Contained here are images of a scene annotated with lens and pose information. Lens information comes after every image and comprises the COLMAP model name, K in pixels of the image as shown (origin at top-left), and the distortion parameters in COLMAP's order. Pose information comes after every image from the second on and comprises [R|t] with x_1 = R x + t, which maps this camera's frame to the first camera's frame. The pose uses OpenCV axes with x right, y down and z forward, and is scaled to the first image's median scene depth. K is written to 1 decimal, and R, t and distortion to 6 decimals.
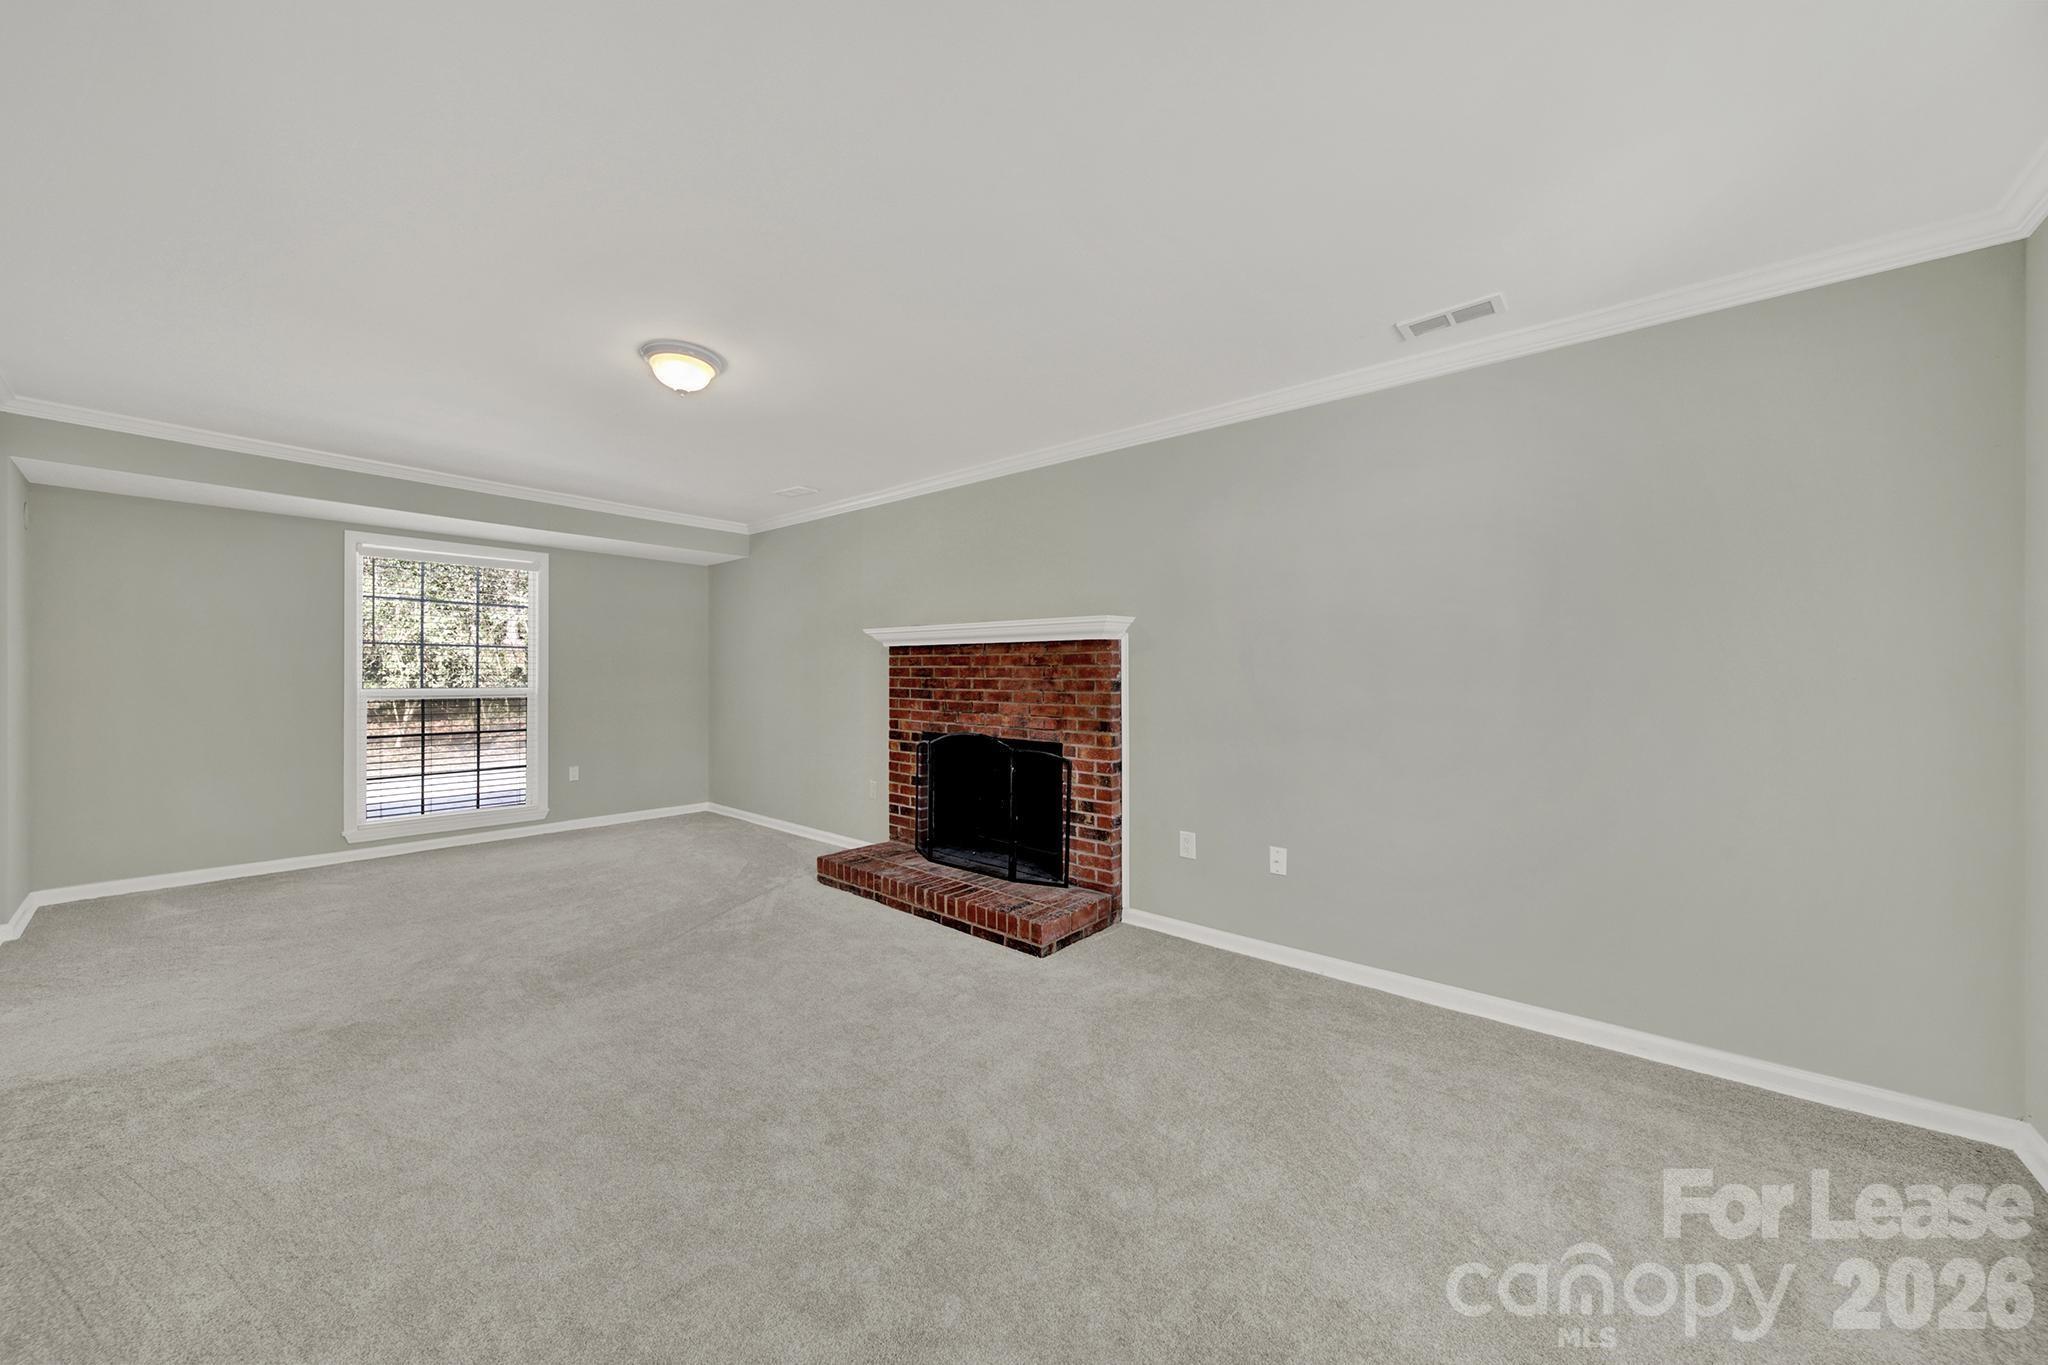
lens RADIAL K [[714.9, 0, 1035.9], [0, 714.9, 687.6], [0, 0, 1]] dist [-0.015523, -0.000104]
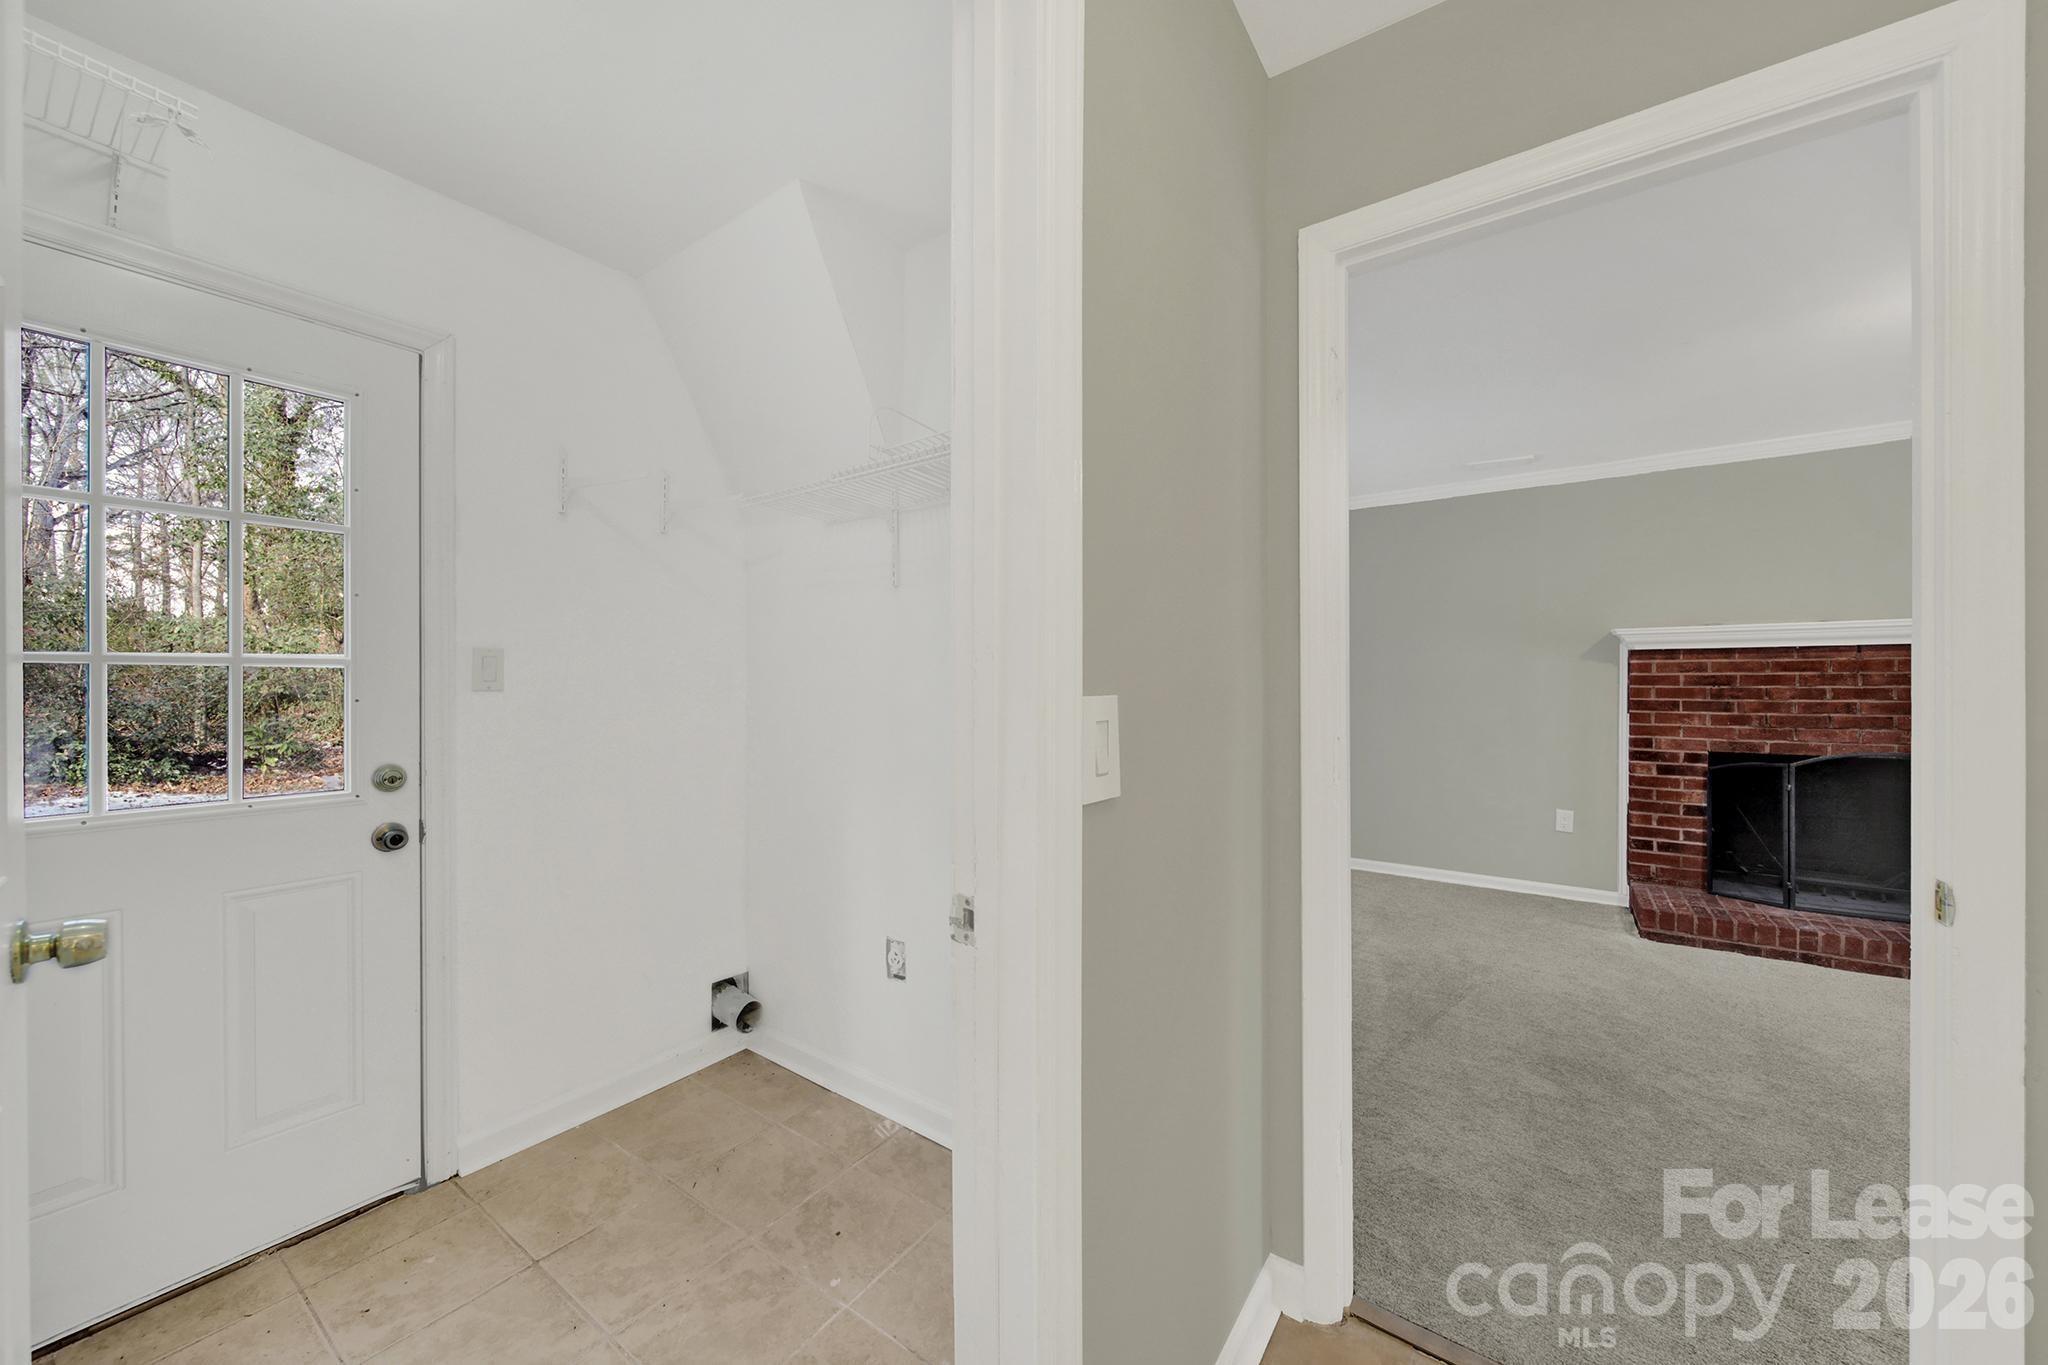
lens RADIAL K [[714.9, 0, 1011.1], [0, 714.9, 692.0], [0, 0, 1]] dist [-0.015523, -0.000104]
pose [[0.999357, -0.005576, 0.035425, -1.068786], [0.005970, 0.999921, -0.011046, -0.003848], [-0.035361, 0.011250, 0.999311, 0.223262]]
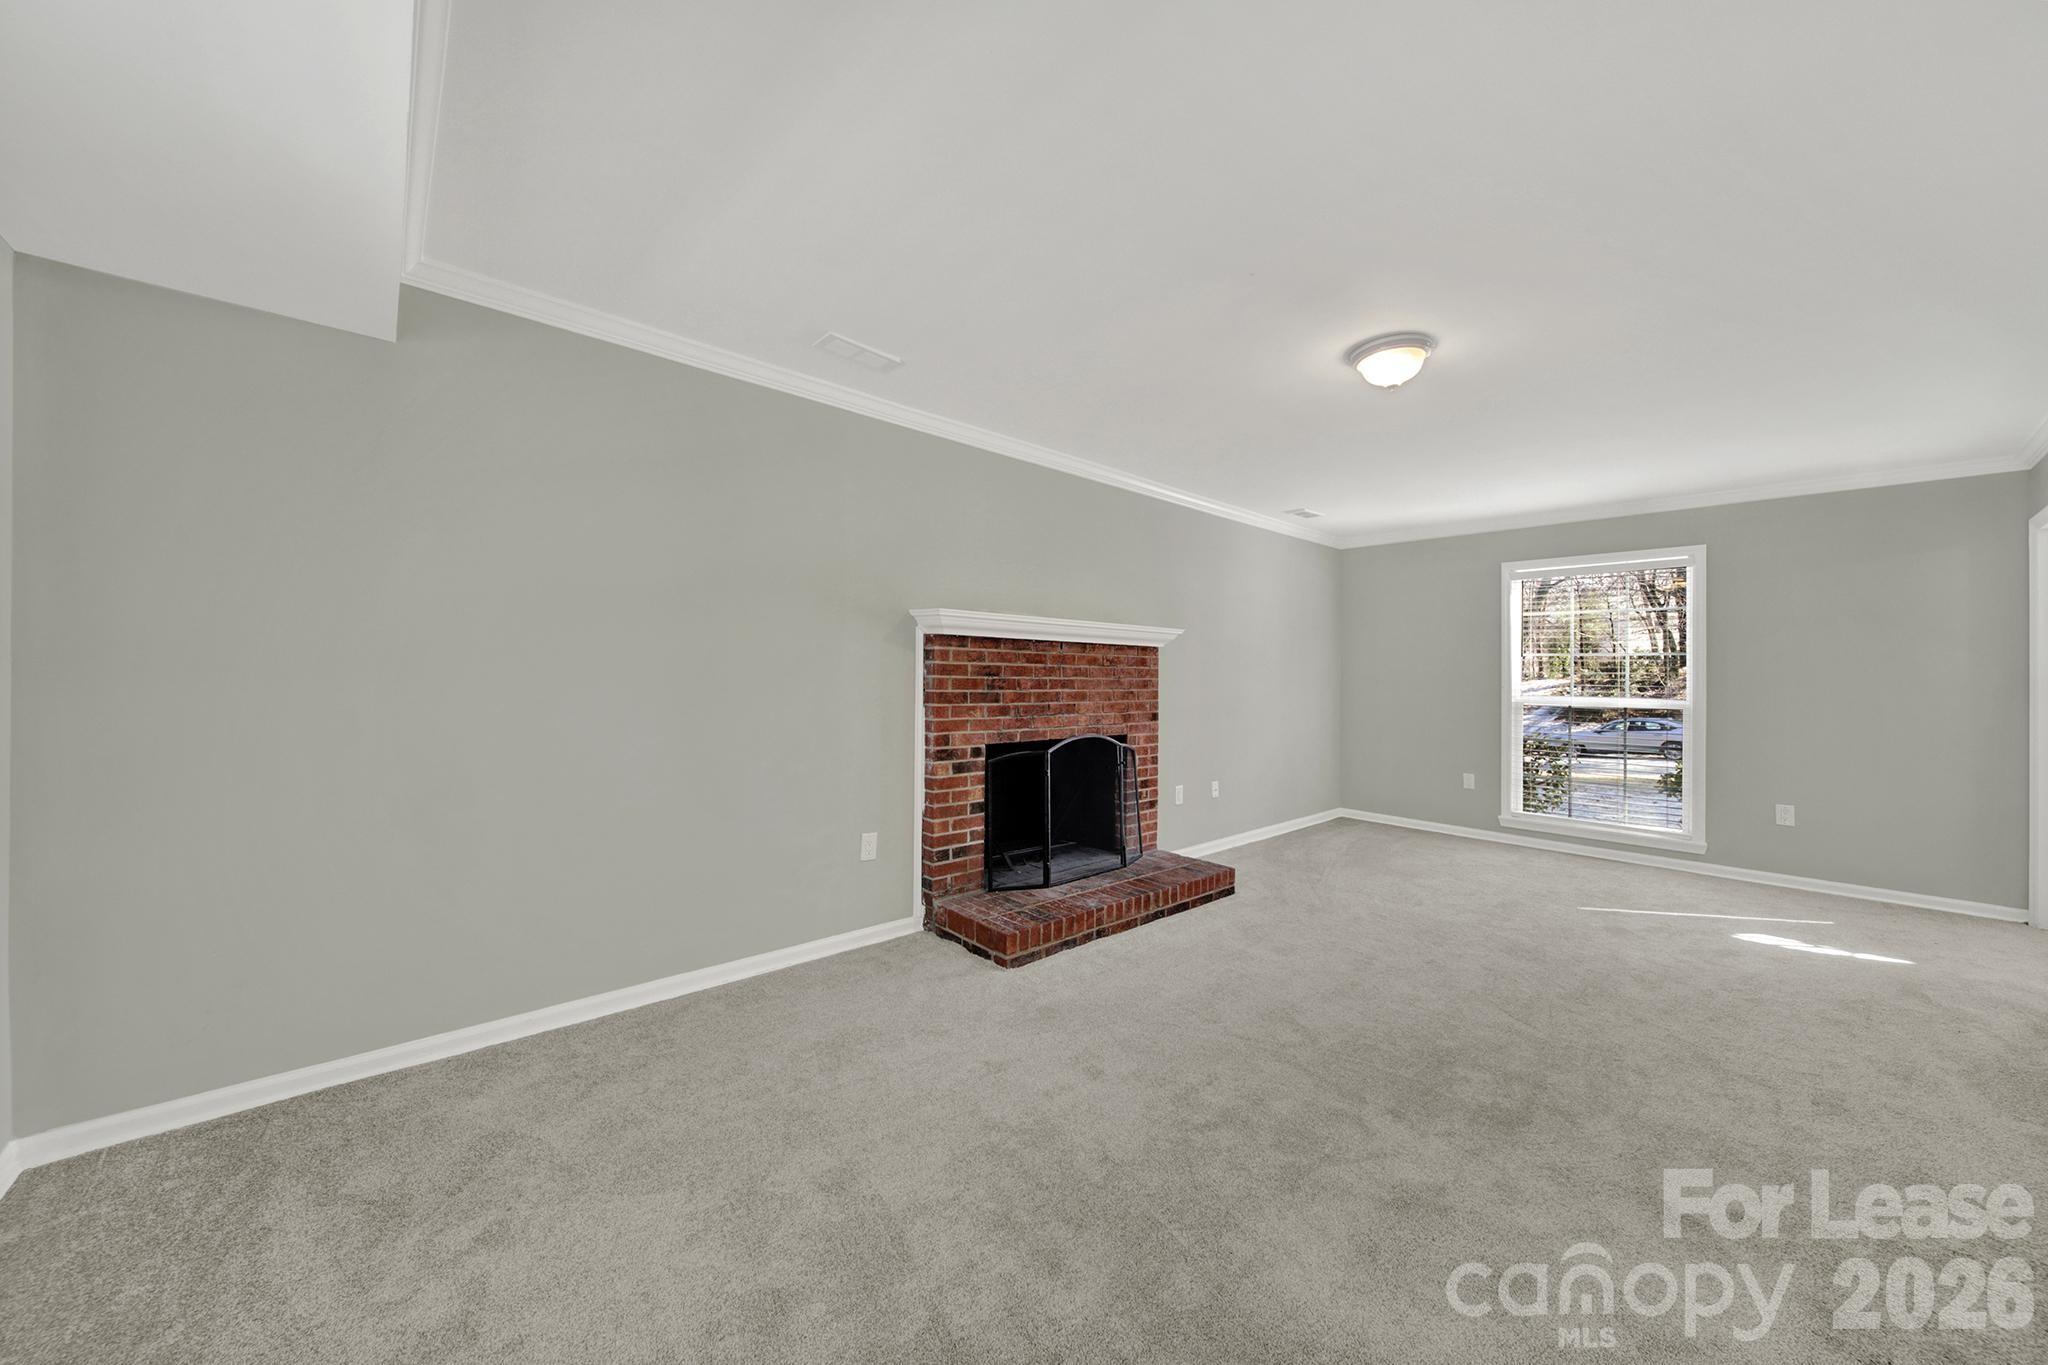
lens RADIAL K [[714.9, 0, 1022.7], [0, 714.9, 683.0], [0, 0, 1]] dist [-0.015523, -0.000104]
pose [[0.159263, -0.015048, 0.987122, -1.009339], [0.005388, 0.999882, 0.014374, -0.019946], [-0.987222, 0.003030, 0.159325, 0.887824]]
